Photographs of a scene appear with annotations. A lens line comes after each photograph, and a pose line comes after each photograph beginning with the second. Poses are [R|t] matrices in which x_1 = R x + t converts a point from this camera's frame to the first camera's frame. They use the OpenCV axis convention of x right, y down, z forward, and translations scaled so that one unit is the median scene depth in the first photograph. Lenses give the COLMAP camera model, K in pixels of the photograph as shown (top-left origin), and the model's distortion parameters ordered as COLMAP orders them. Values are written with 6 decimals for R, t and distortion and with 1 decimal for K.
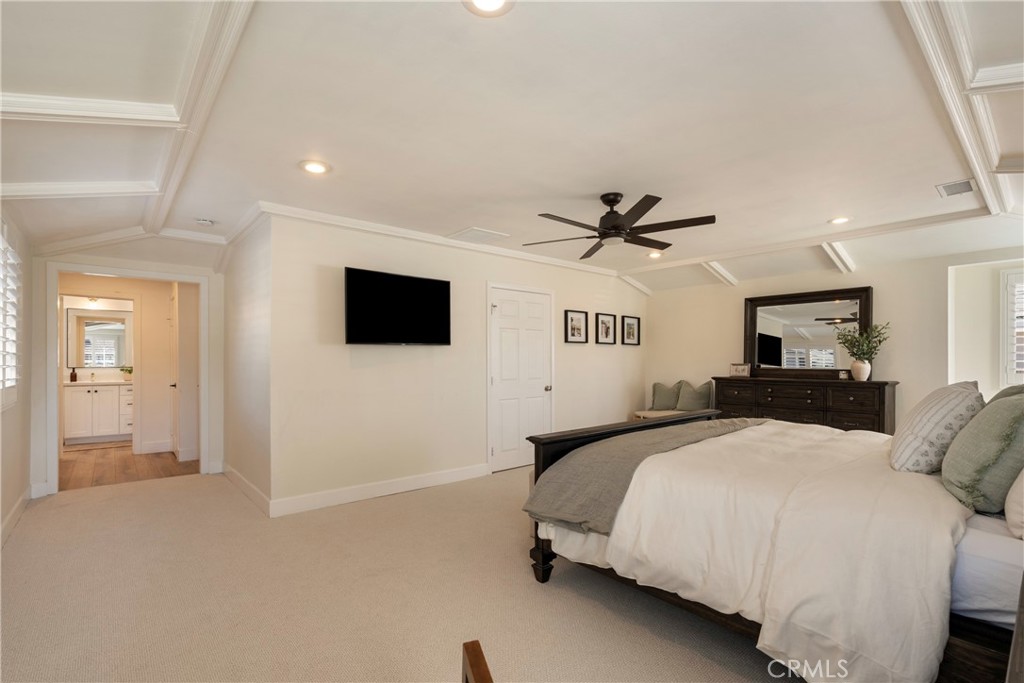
lens RADIAL K [[471.1, 0, 511.6], [0, 471.1, 363.4], [0, 0, 1]] dist [-0.000655, 0.000157]
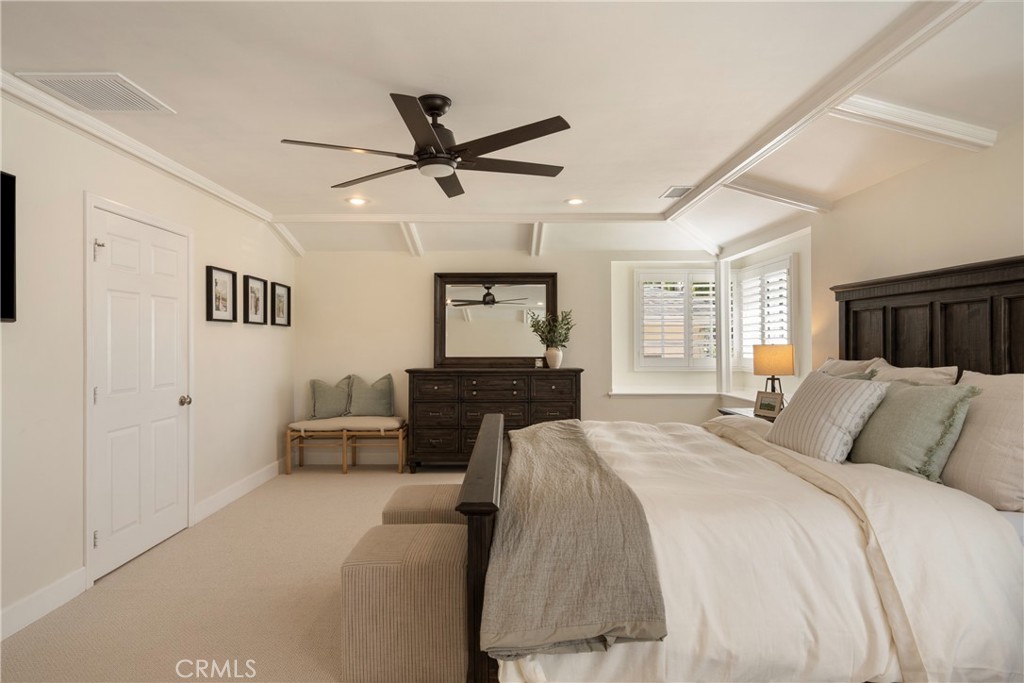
lens RADIAL K [[578.5, 0, 510.3], [0, 578.5, 338.0], [0, 0, 1]] dist [0.000465, -0.000034]
pose [[0.652702, 0.003005, 0.757608, -0.217841], [0.008928, 0.999892, -0.011658, -0.012140], [-0.757562, 0.014374, 0.652605, 0.274464]]
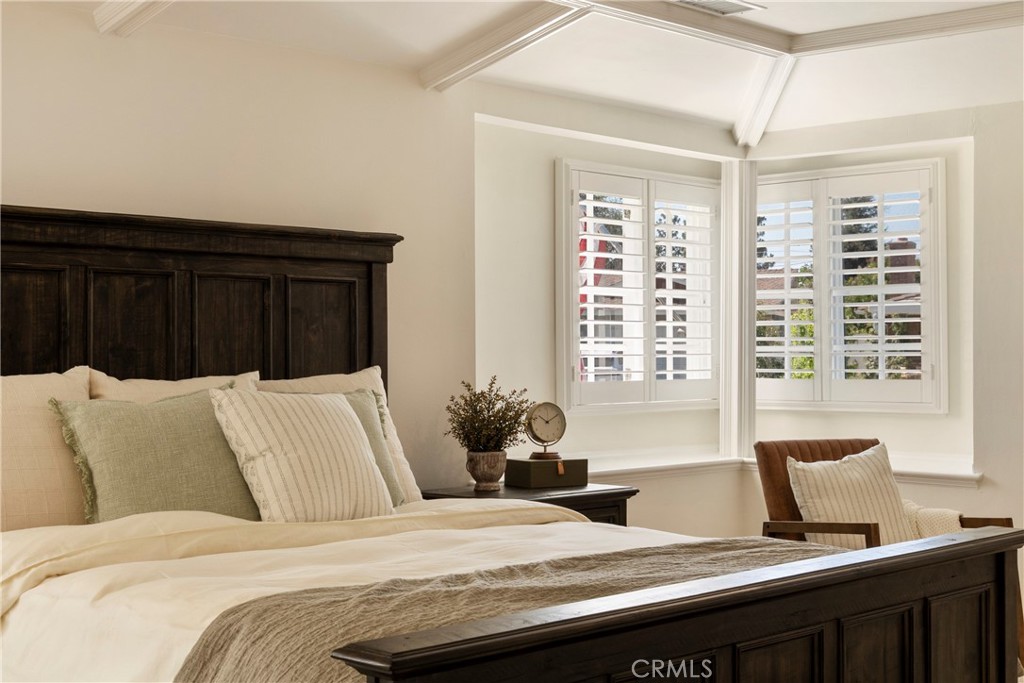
lens RADIAL K [[1482.3, 0, 495.8], [0, 1482.3, 340.6], [0, 0, 1]] dist [0.014899, 0.025520]
pose [[-0.996160, 0.001354, -0.087539, 0.335534], [0.001065, 0.999994, 0.003345, -0.011304], [0.087543, 0.003239, -0.996155, 1.195314]]
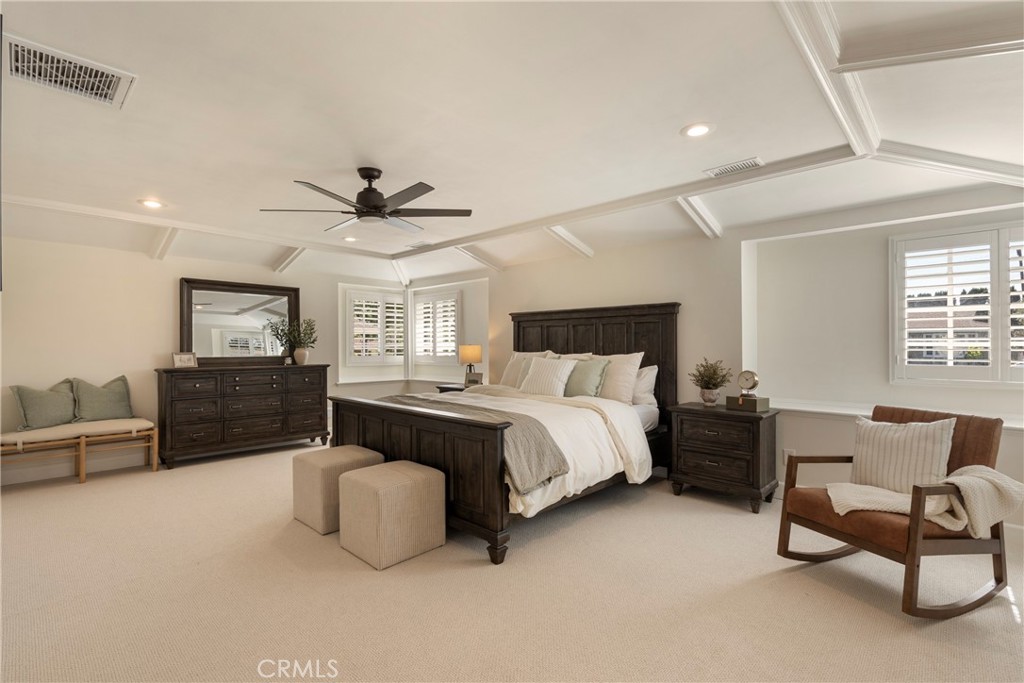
lens RADIAL K [[467.4, 0, 511.9], [0, 467.4, 349.7], [0, 0, 1]] dist [-0.001801, 0.000760]
pose [[-0.097230, -0.006928, 0.995238, -0.494343], [0.011392, 0.999903, 0.008073, -0.005533], [-0.995197, 0.012123, -0.097142, 0.552329]]
